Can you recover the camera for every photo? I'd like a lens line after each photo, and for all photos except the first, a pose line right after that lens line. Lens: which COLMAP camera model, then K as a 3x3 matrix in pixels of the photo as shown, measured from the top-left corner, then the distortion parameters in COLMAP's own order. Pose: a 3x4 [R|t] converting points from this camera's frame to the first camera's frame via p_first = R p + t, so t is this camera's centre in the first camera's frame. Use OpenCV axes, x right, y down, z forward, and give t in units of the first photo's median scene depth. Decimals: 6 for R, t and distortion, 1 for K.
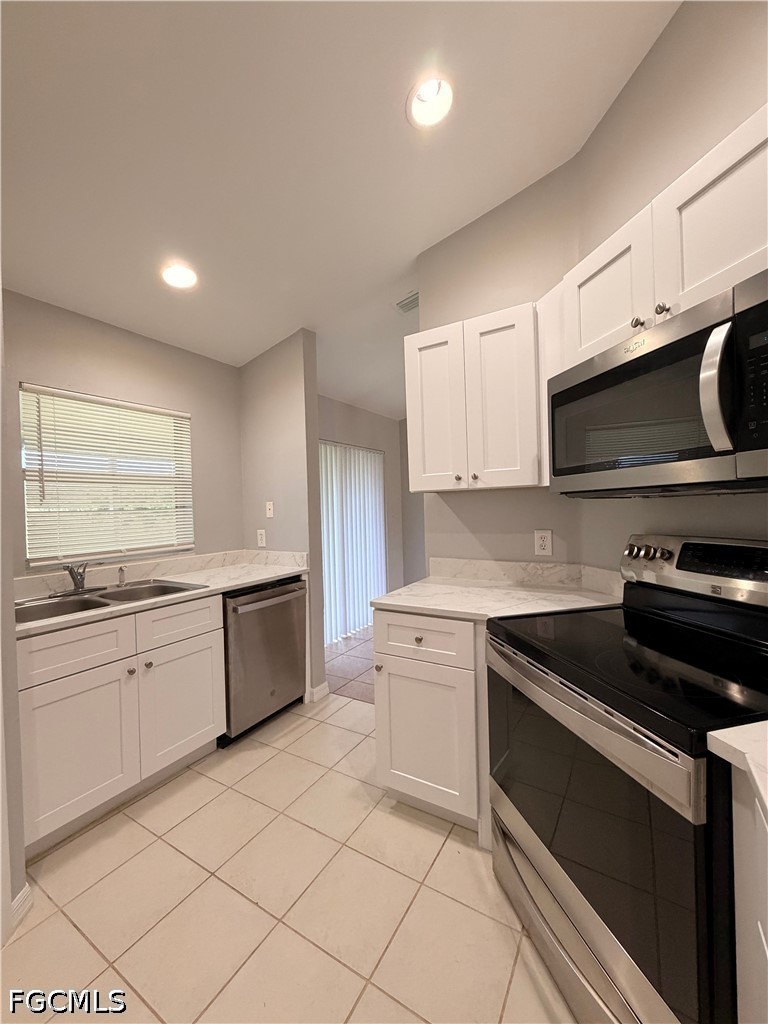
lens RADIAL K [[410.6, 0, 387.6], [0, 410.6, 509.2], [0, 0, 1]] dist [-0.003899, 0.000196]
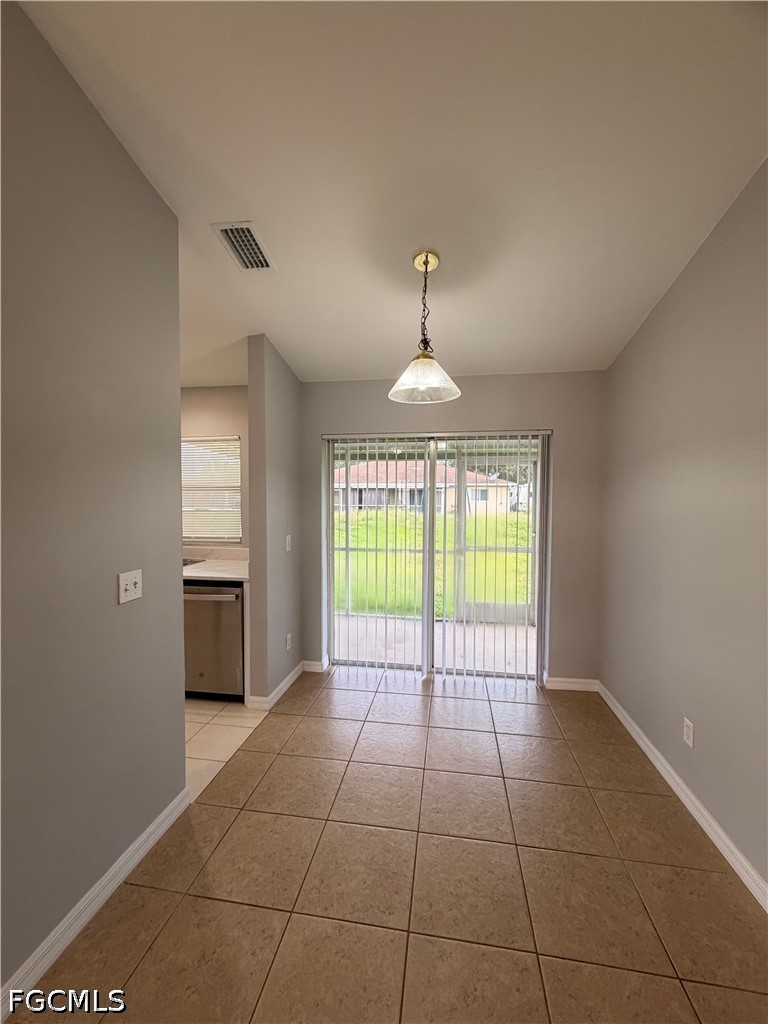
lens RADIAL K [[410.6, 0, 387.6], [0, 410.6, 509.2], [0, 0, 1]] dist [-0.003899, 0.000196]
pose [[0.374818, 0.058410, -0.925257, 1.473322], [-0.021174, 0.998292, 0.054443, -0.146910], [0.926857, -0.000815, 0.375414, 1.602939]]
